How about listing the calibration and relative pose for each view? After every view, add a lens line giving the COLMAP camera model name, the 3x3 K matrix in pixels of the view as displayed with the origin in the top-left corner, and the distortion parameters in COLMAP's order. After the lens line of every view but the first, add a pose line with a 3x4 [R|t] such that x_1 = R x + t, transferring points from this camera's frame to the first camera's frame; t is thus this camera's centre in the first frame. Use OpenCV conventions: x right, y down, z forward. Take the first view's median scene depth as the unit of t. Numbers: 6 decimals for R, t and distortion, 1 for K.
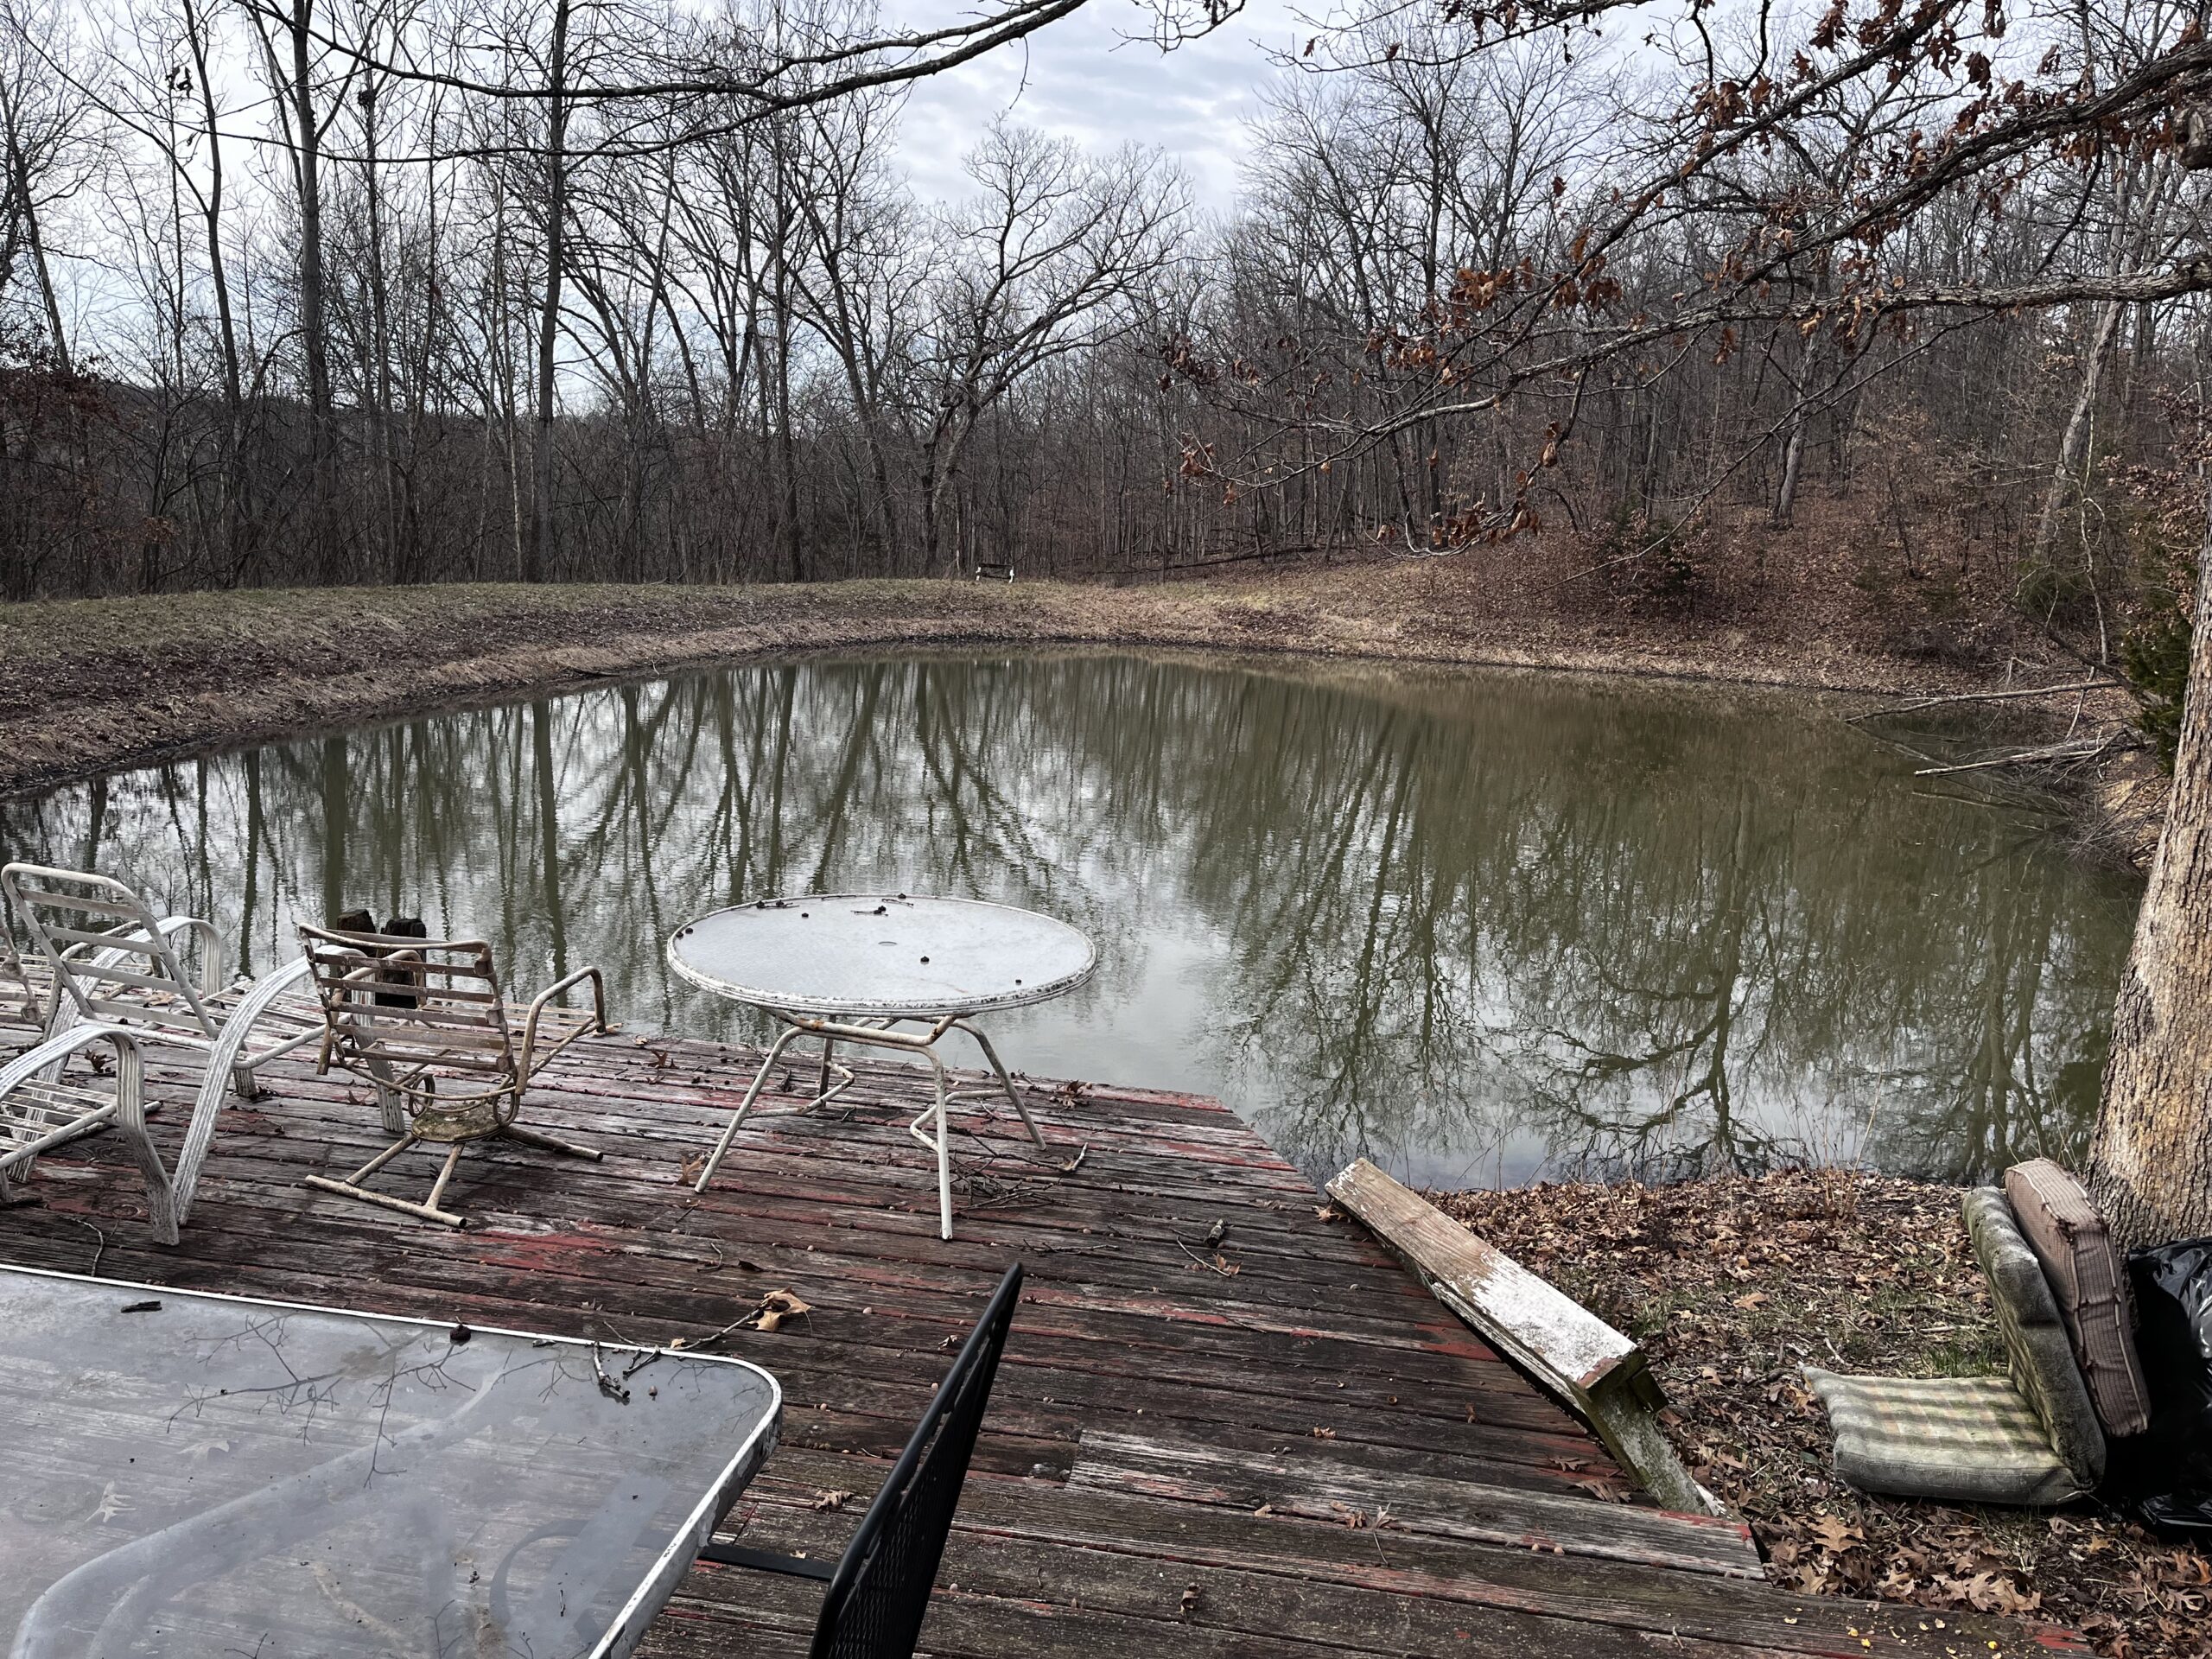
lens RADIAL K [[1665.4, 0, 1083.0], [0, 1665.4, 814.2], [0, 0, 1]] dist [0.032721, -0.066797]
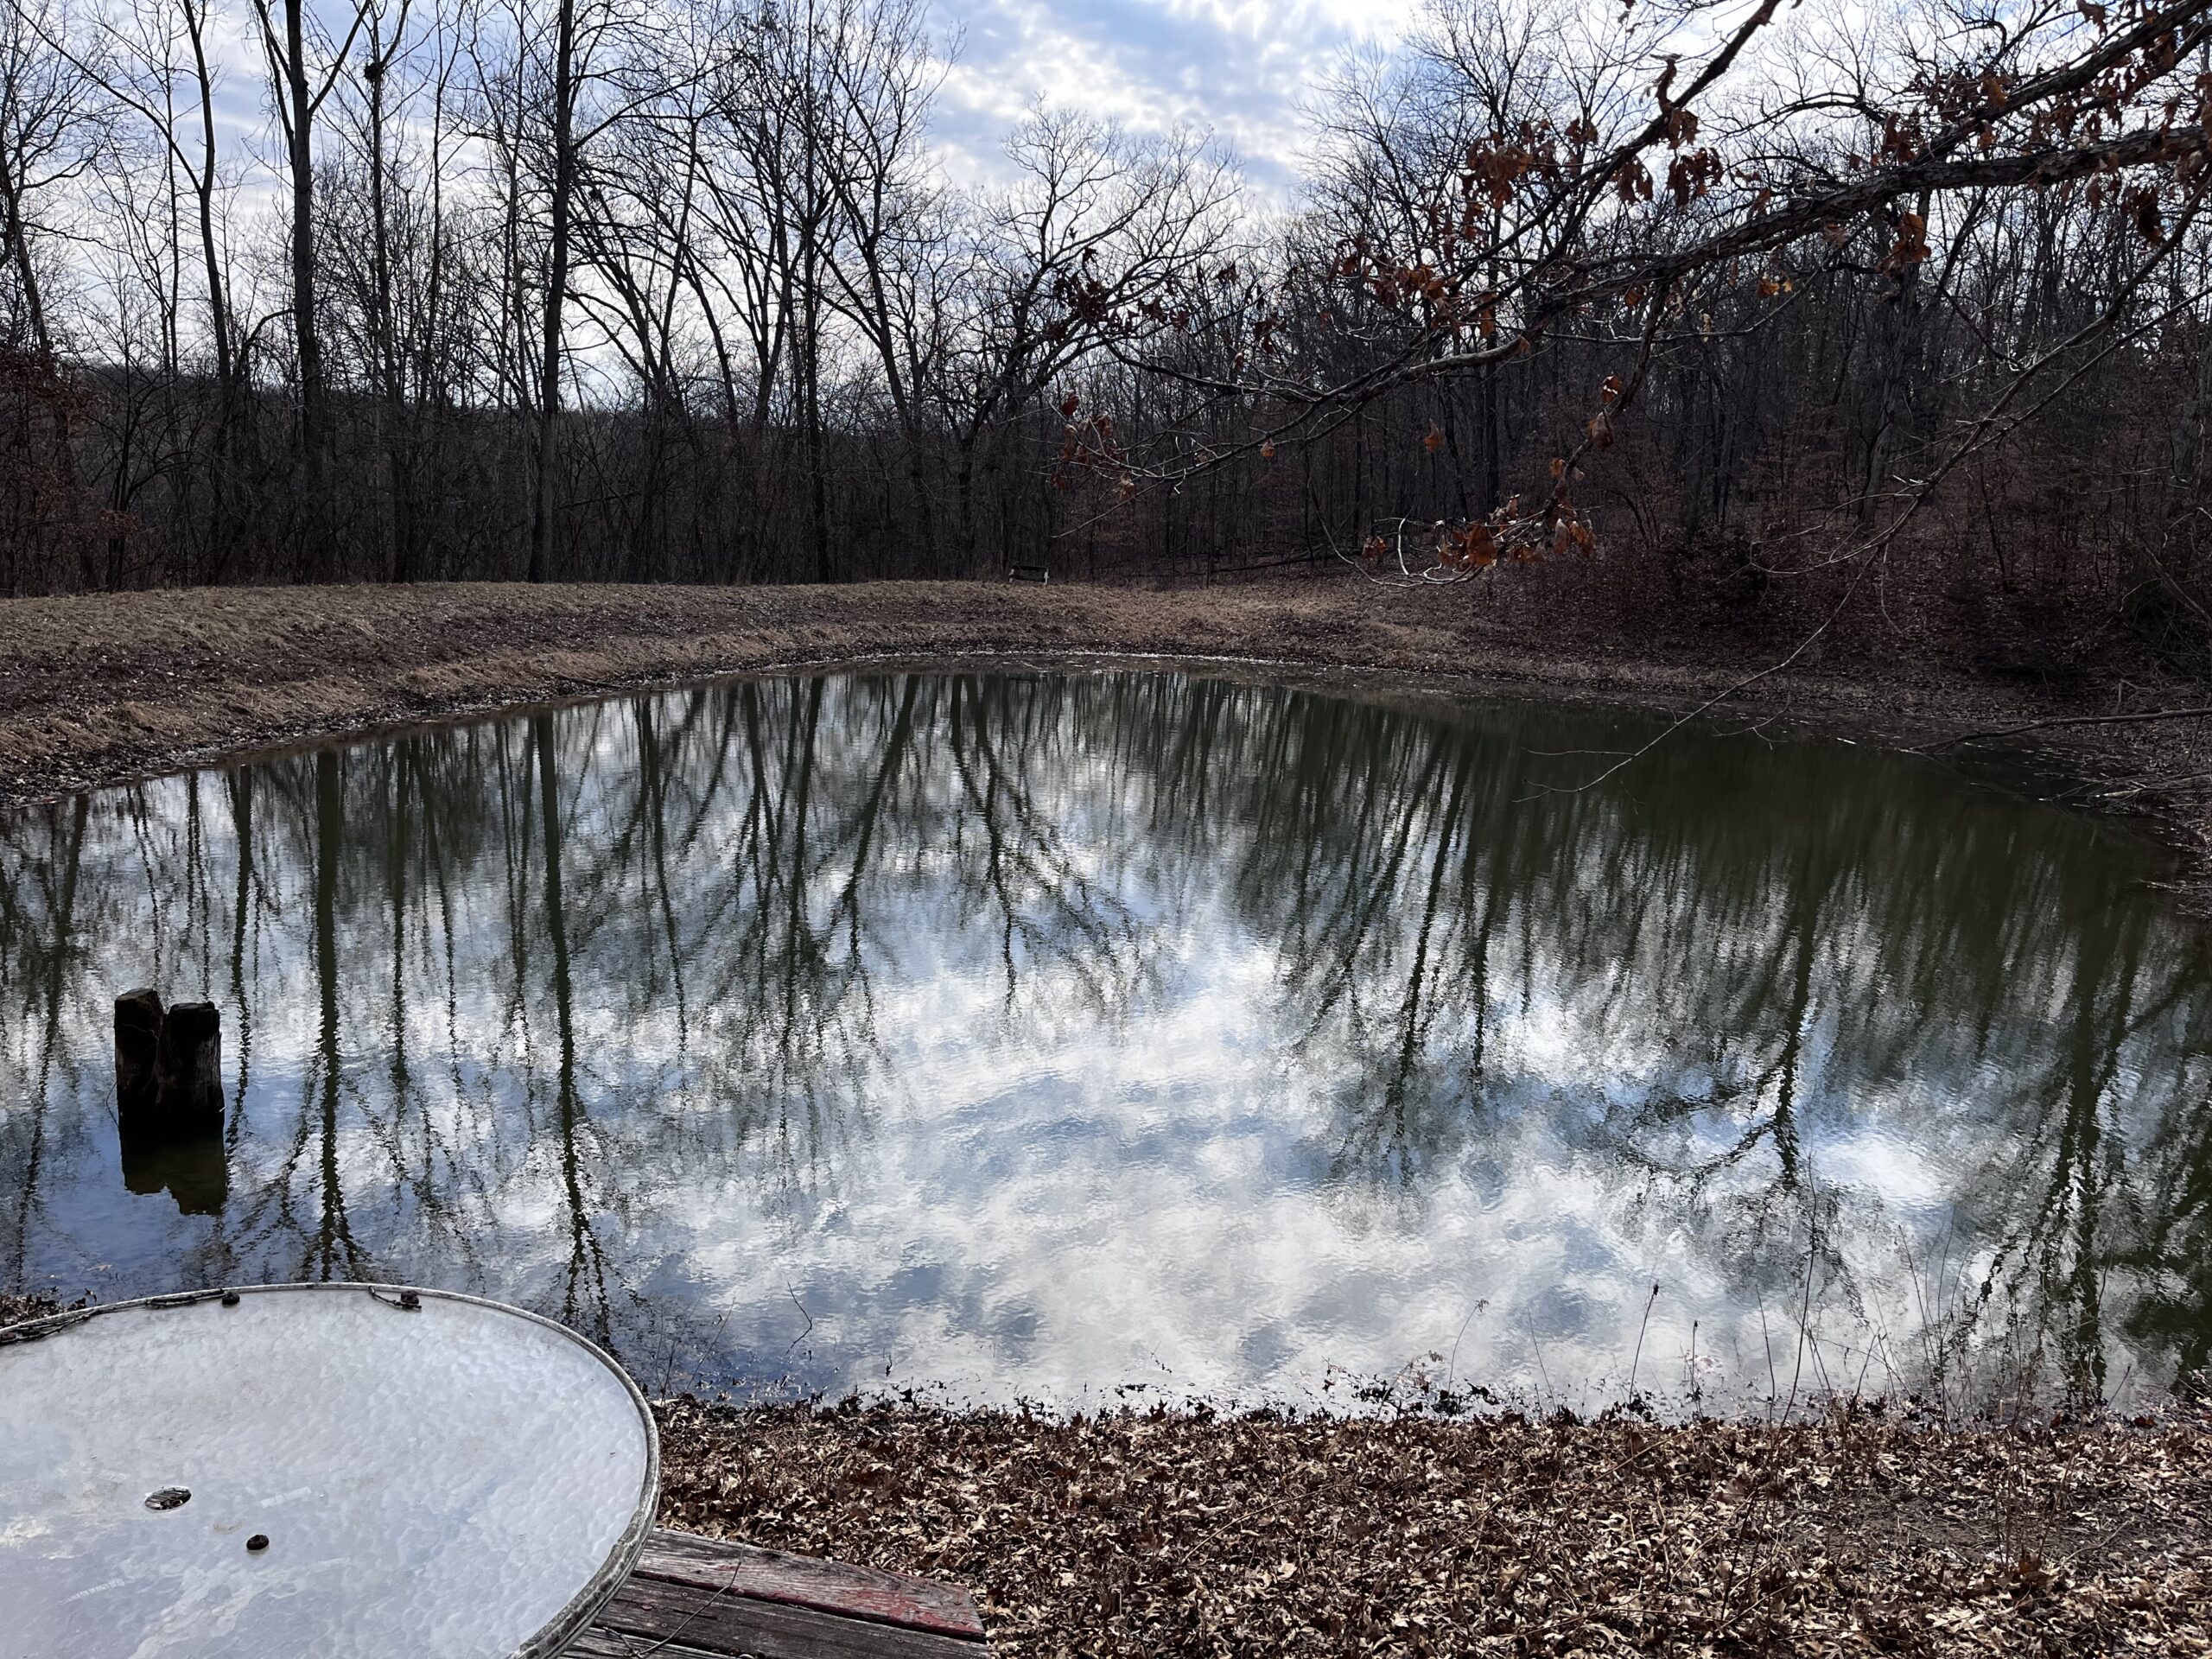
lens RADIAL K [[1665.4, 0, 1114.9], [0, 1665.4, 846.0], [0, 0, 1]] dist [0.032721, -0.066797]
pose [[0.999804, 0.011176, -0.016337, 0.012001], [-0.010879, 0.999777, 0.018108, -0.007419], [0.016536, -0.017926, 0.999703, 0.040137]]
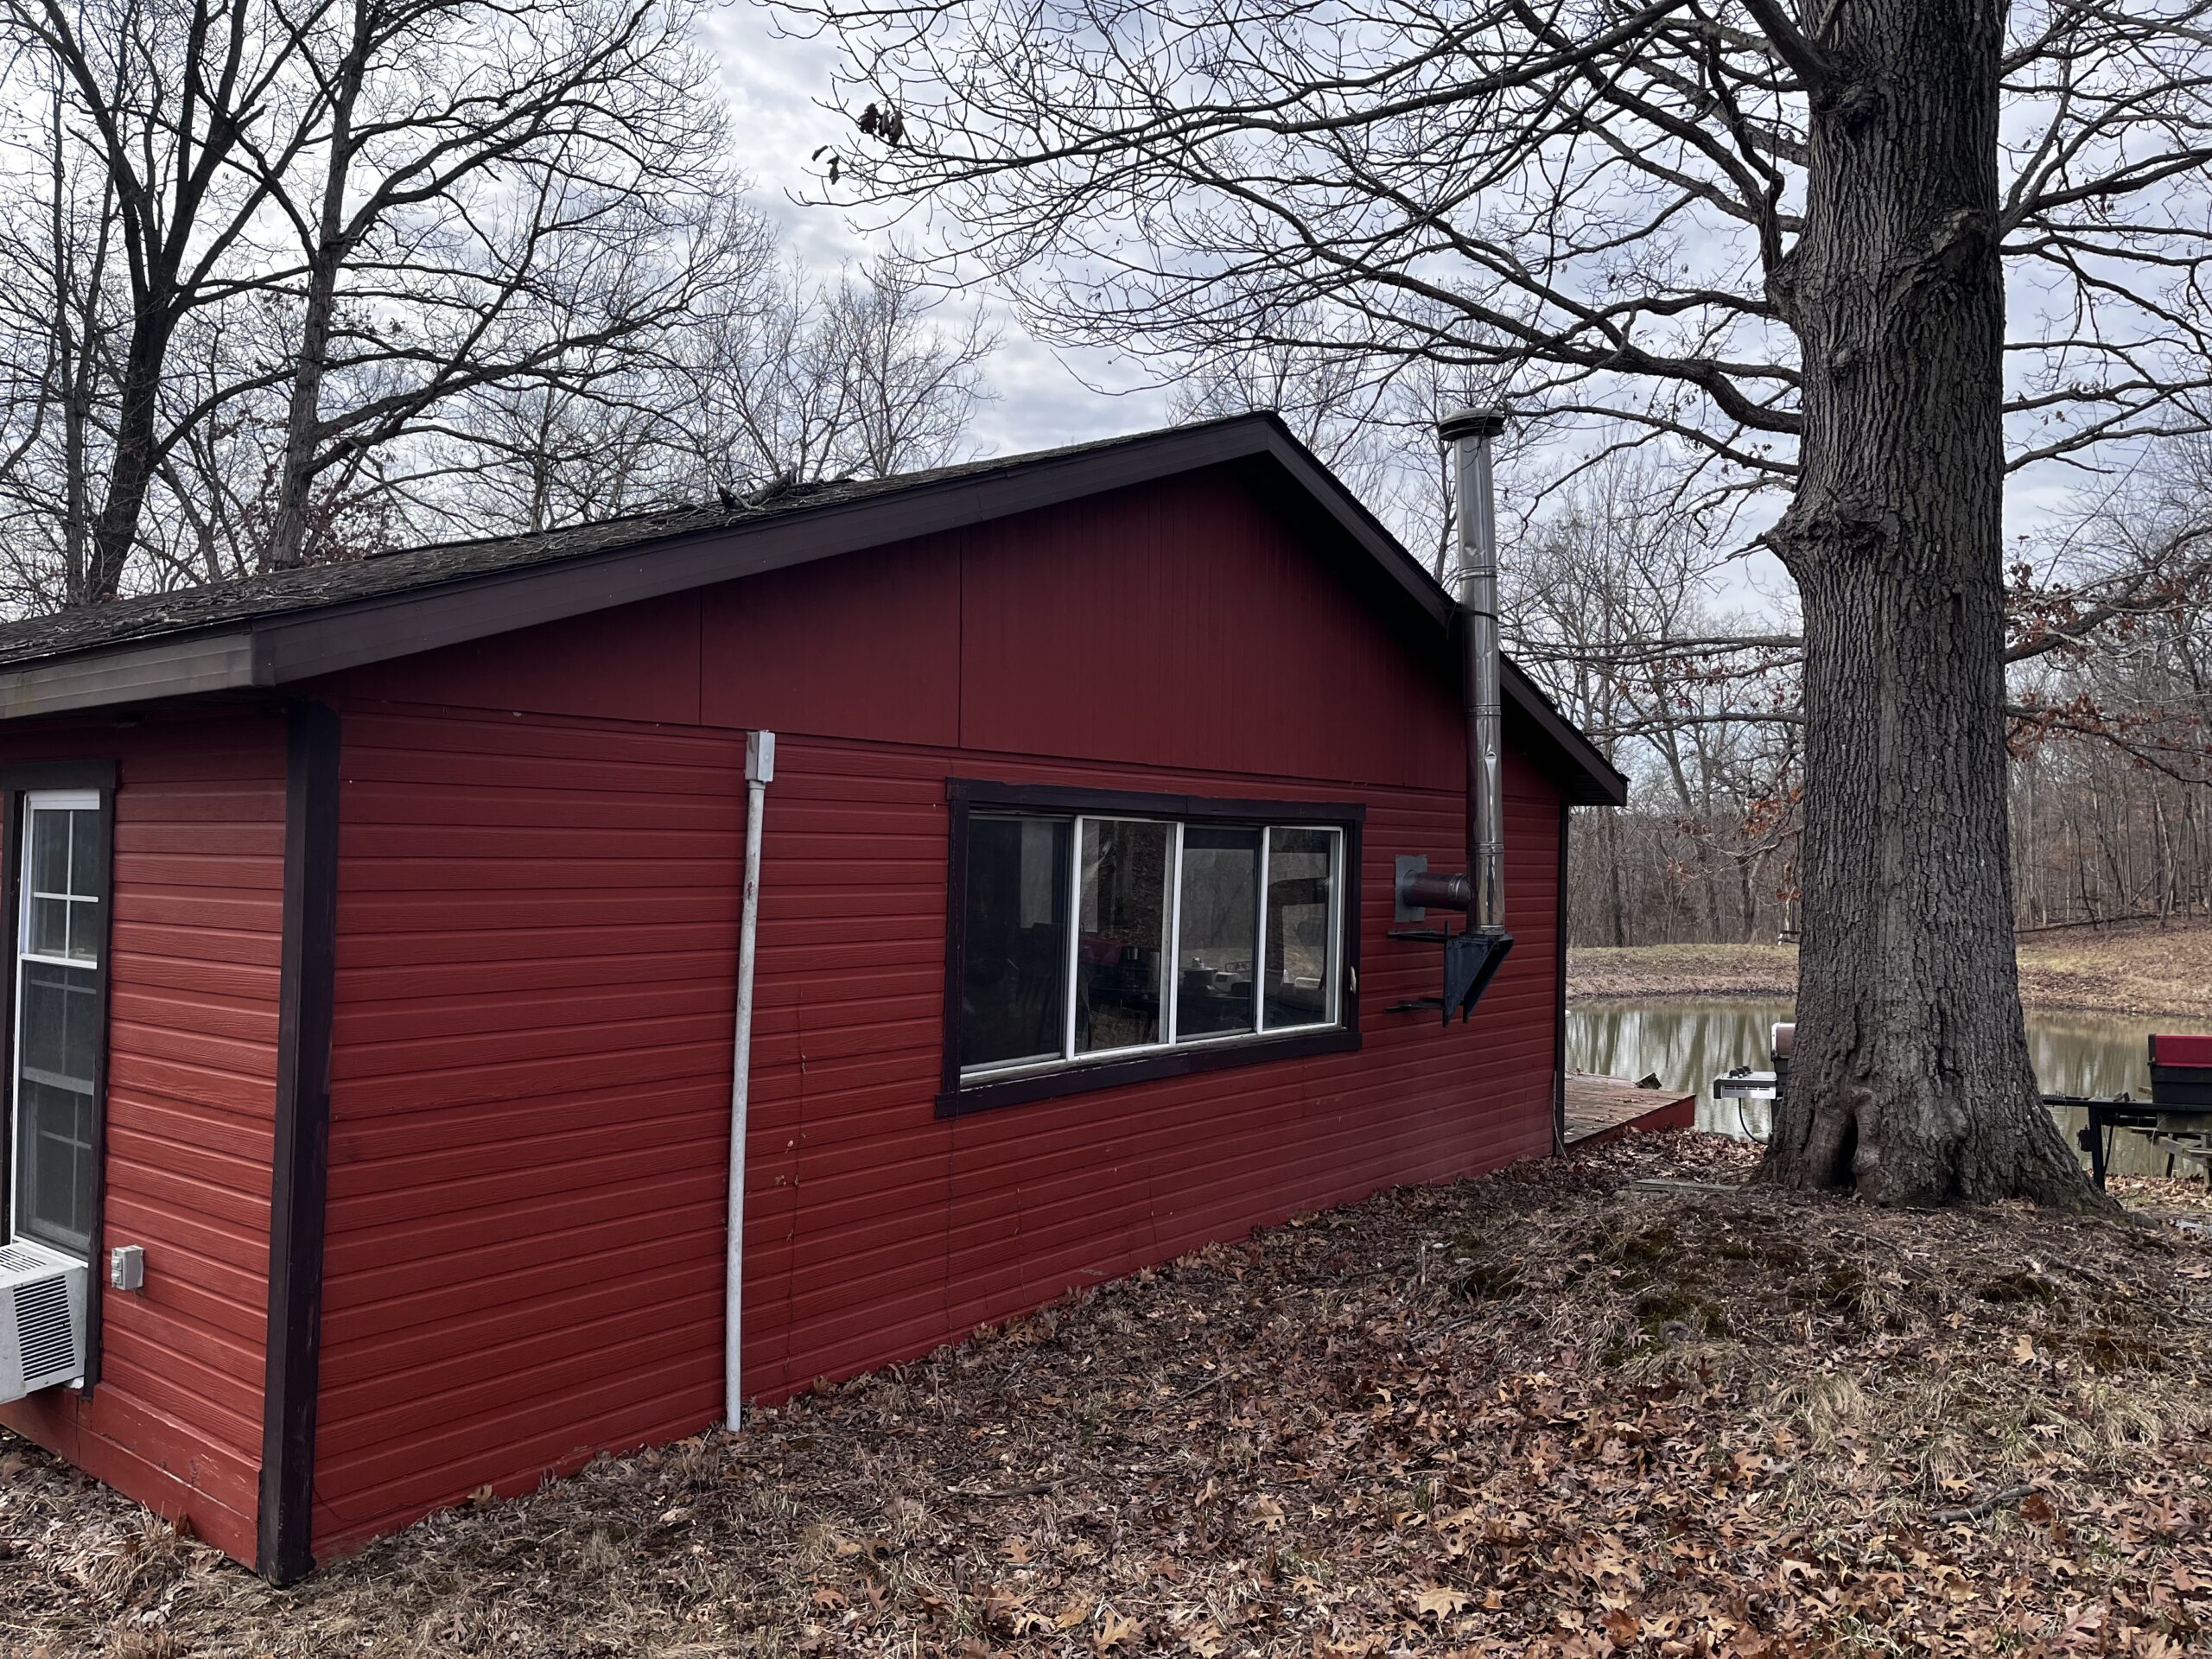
lens RADIAL K [[1665.4, 0, 1103.1], [0, 1665.4, 827.1], [0, 0, 1]] dist [0.032721, -0.066797]
pose [[0.880295, -0.038410, -0.472869, 0.066077], [-0.065353, 0.977398, -0.201055, 0.036746], [0.469904, 0.207891, 0.857888, -0.194170]]
